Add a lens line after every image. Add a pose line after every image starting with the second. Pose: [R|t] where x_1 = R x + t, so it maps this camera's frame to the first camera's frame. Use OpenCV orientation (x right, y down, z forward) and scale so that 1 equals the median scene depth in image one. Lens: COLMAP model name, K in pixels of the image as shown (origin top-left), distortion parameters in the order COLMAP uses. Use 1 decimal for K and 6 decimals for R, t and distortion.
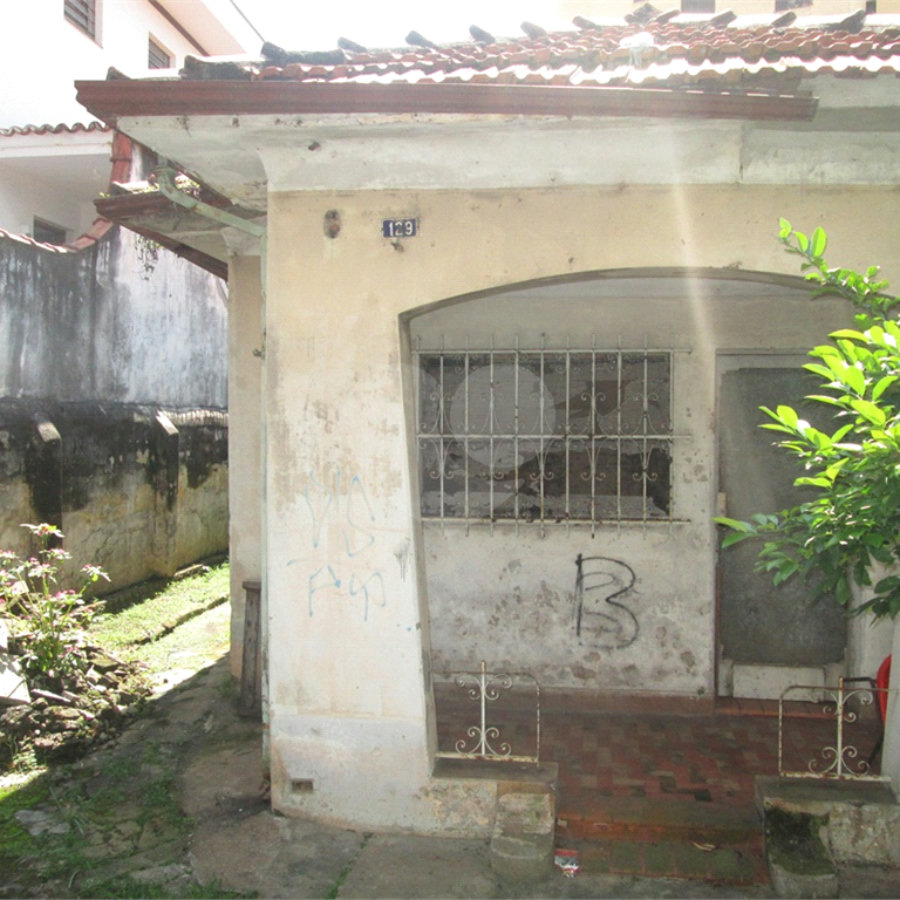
lens RADIAL K [[966.0, 0, 418.5], [0, 966.0, 422.1], [0, 0, 1]] dist [-0.061226, 0.015744]
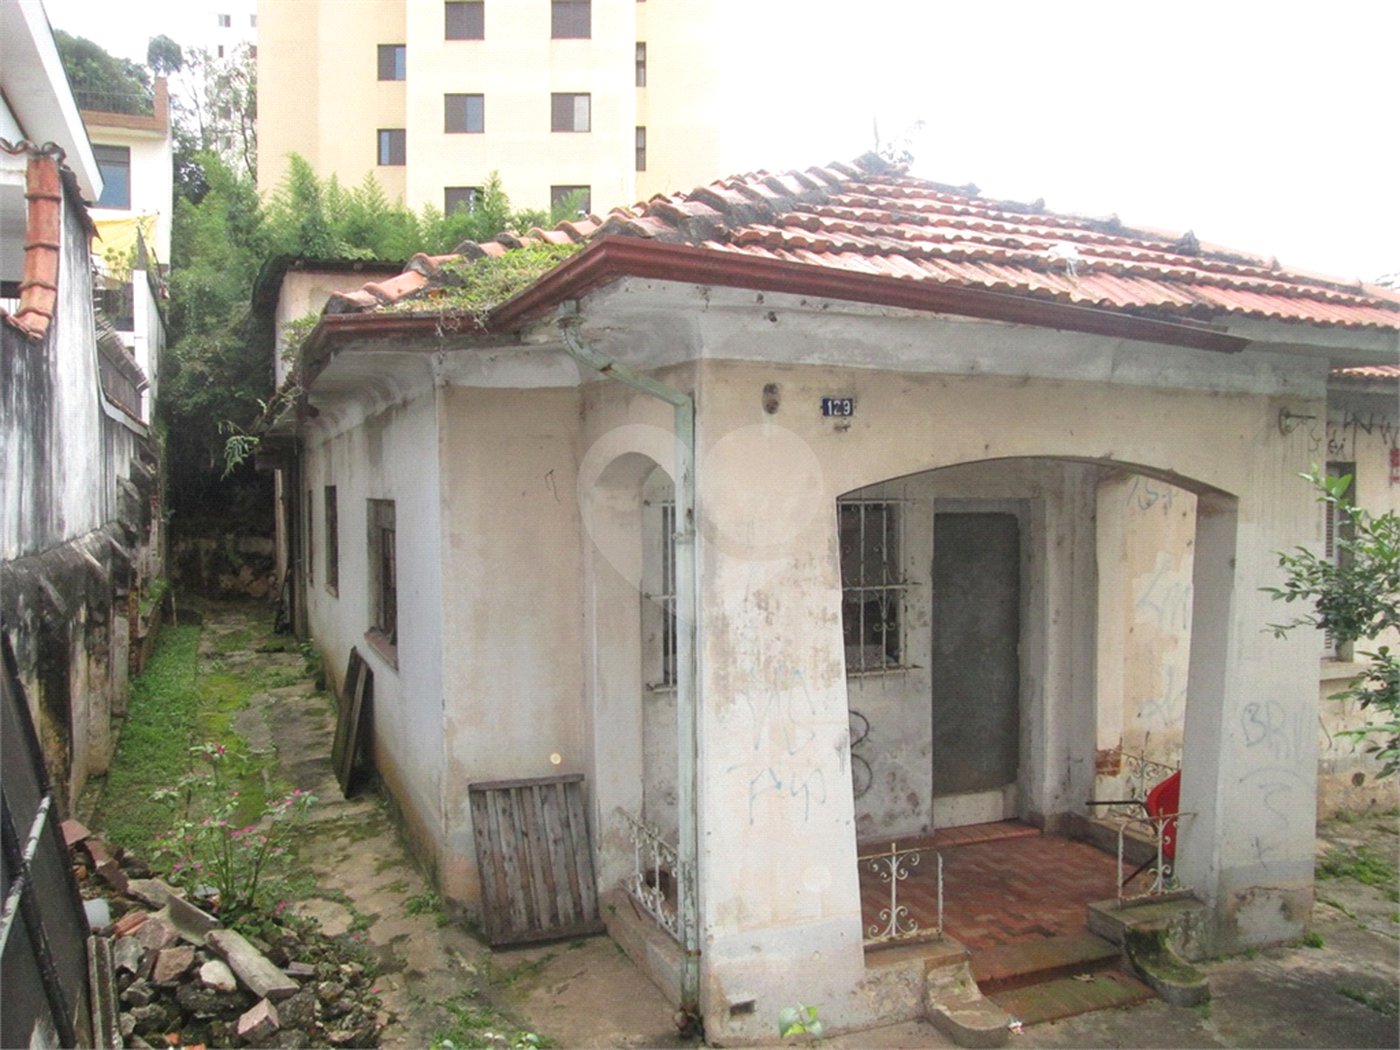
lens RADIAL K [[1129.6, 0, 695.2], [0, 1129.6, 497.0], [0, 0, 1]] dist [-0.044550, 0.003344]
pose [[0.866138, -0.009363, 0.499717, -0.694144], [0.003783, 0.999919, 0.012179, -0.124772], [-0.499790, -0.008659, 0.866103, 0.098884]]
